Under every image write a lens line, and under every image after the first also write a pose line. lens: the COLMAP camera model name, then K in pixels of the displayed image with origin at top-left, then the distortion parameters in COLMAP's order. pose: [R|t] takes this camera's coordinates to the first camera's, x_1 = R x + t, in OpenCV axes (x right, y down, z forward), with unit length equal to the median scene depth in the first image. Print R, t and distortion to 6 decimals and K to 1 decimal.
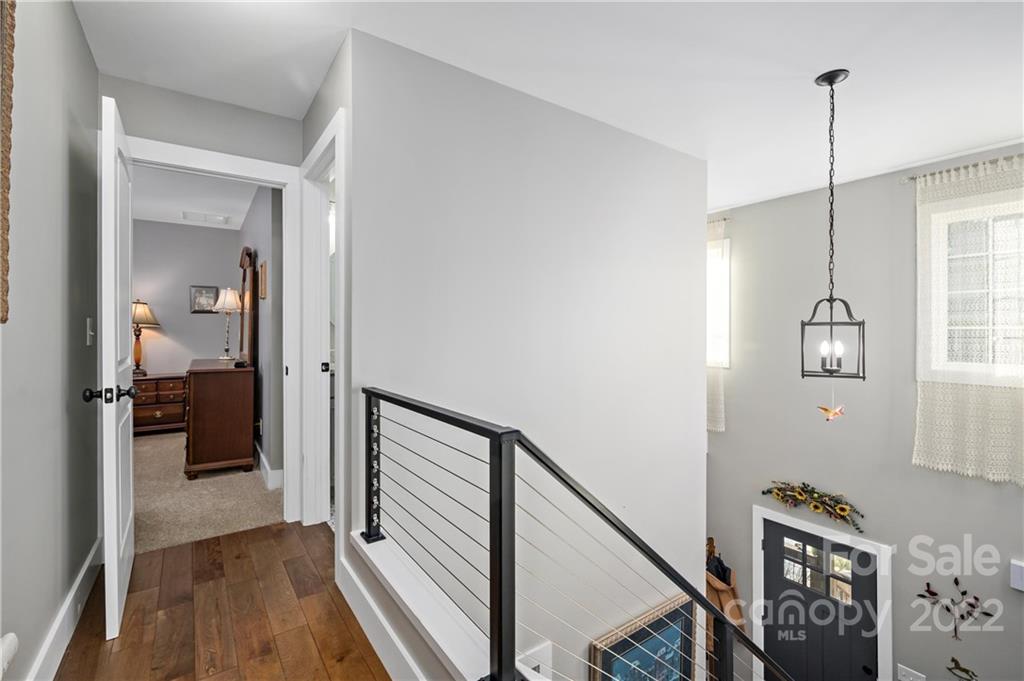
lens RADIAL K [[458.1, 0, 512.3], [0, 458.1, 336.1], [0, 0, 1]] dist [0.016287, -0.000077]
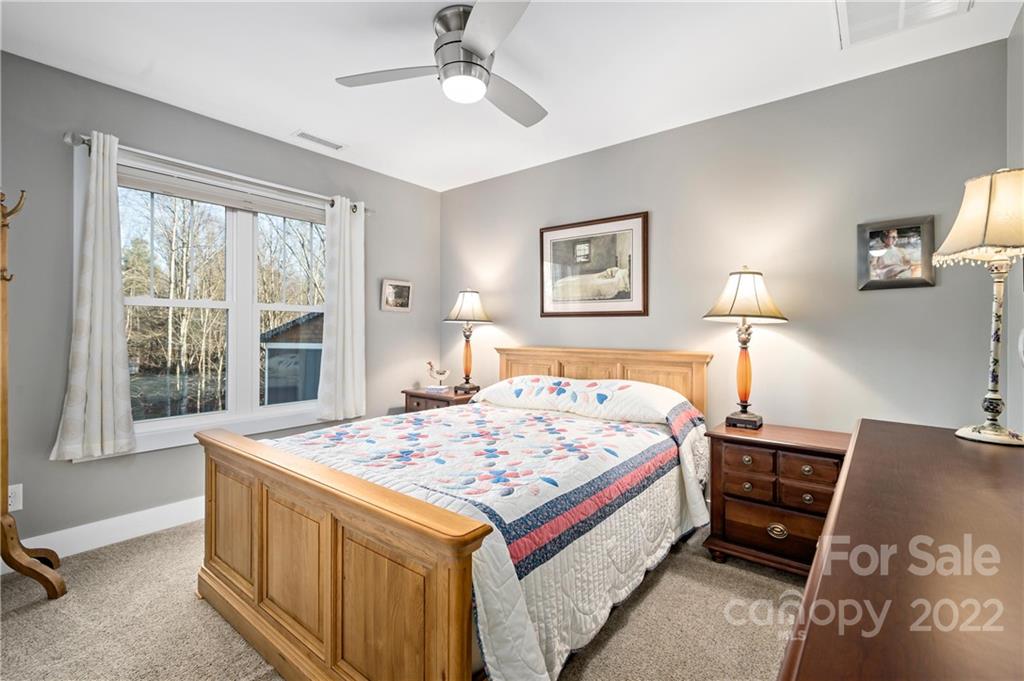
lens RADIAL K [[458.1, 0, 508.8], [0, 458.1, 334.4], [0, 0, 1]] dist [0.016287, -0.000077]
pose [[0.293679, 0.005752, -0.955887, -0.426746], [-0.000396, 0.999983, 0.005895, -0.011792], [0.955904, -0.001353, 0.293676, 0.628701]]
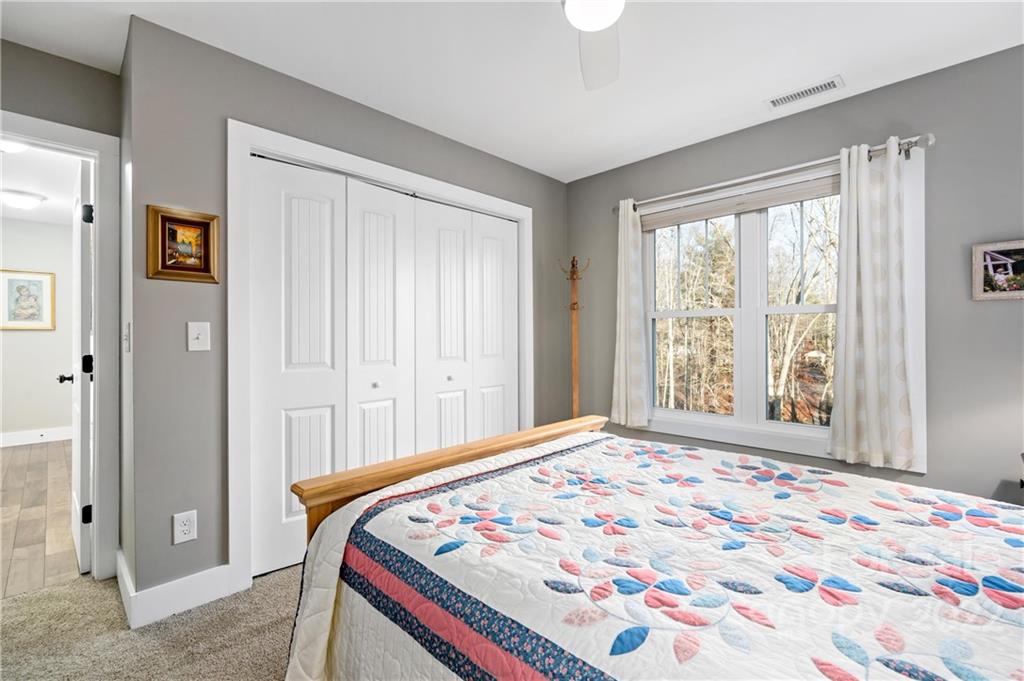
lens RADIAL K [[458.1, 0, 533.7], [0, 458.1, 331.6], [0, 0, 1]] dist [0.016287, -0.000077]
pose [[-0.981142, -0.005524, -0.193208, -1.043675], [-0.005039, 0.999983, -0.003001, -0.019791], [0.193221, -0.001971, -0.981153, 1.375860]]
